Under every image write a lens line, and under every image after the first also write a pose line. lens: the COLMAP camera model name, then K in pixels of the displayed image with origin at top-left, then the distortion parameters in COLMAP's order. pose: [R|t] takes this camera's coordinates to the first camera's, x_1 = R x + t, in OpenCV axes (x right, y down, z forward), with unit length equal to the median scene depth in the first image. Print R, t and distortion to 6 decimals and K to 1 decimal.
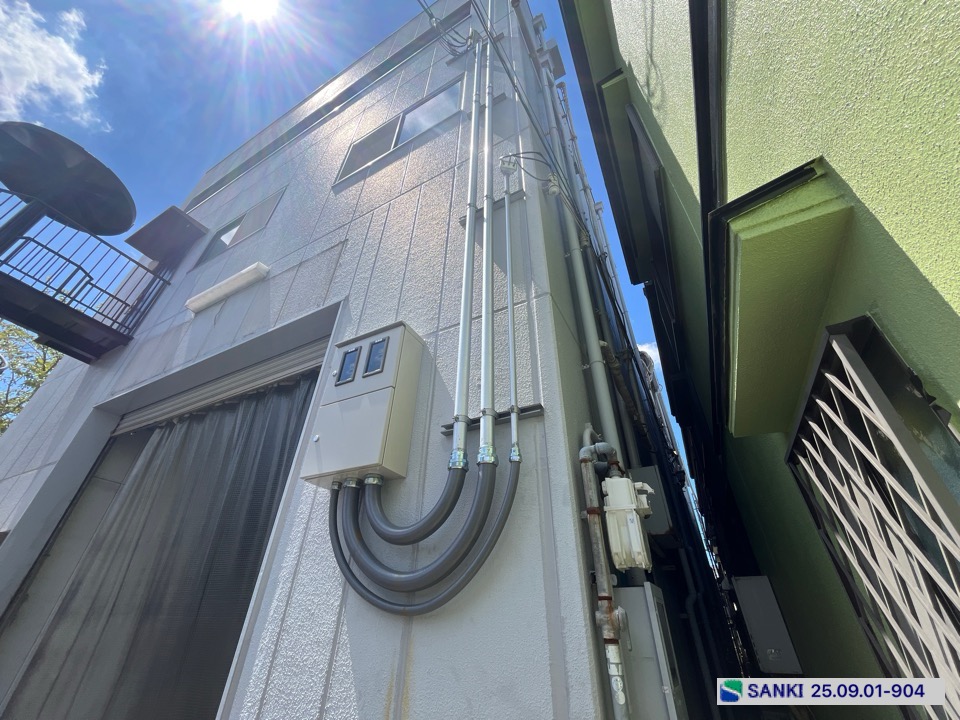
lens RADIAL K [[391.0, 0, 475.4], [0, 391.0, 358.7], [0, 0, 1]] dist [-0.003248, 0.000536]
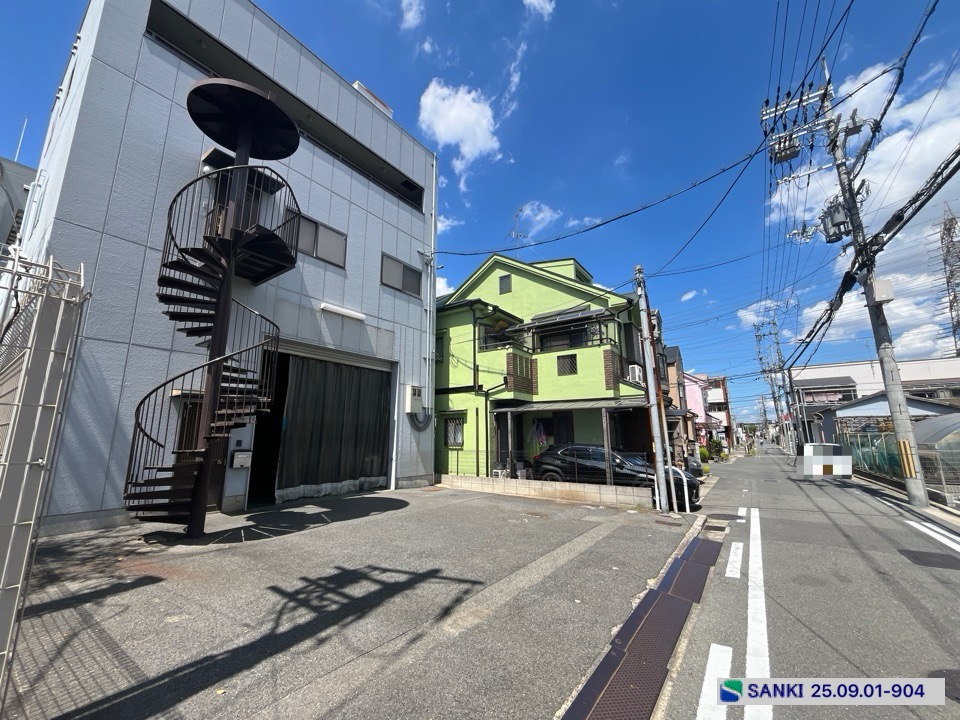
lens RADIAL K [[391.0, 0, 477.1], [0, 391.0, 360.9], [0, 0, 1]] dist [-0.003248, 0.000536]
pose [[0.135344, 0.168678, 0.976335, -6.245948], [-0.568046, 0.820580, -0.063024, -0.545027], [-0.811792, -0.546073, 0.206877, -0.658274]]
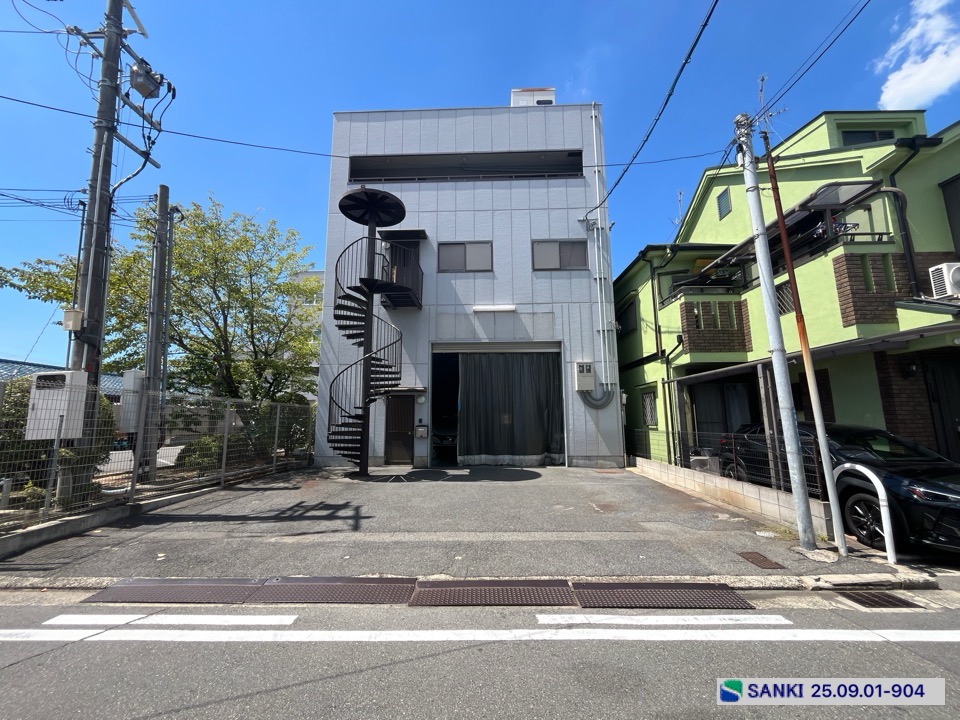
lens RADIAL K [[391.0, 0, 476.6], [0, 391.0, 361.1], [0, 0, 1]] dist [-0.003248, 0.000536]
pose [[0.895403, 0.040086, 0.443449, -4.356689], [-0.235545, 0.887815, 0.395352, -2.017421], [-0.377853, -0.458452, 0.804394, -2.923065]]
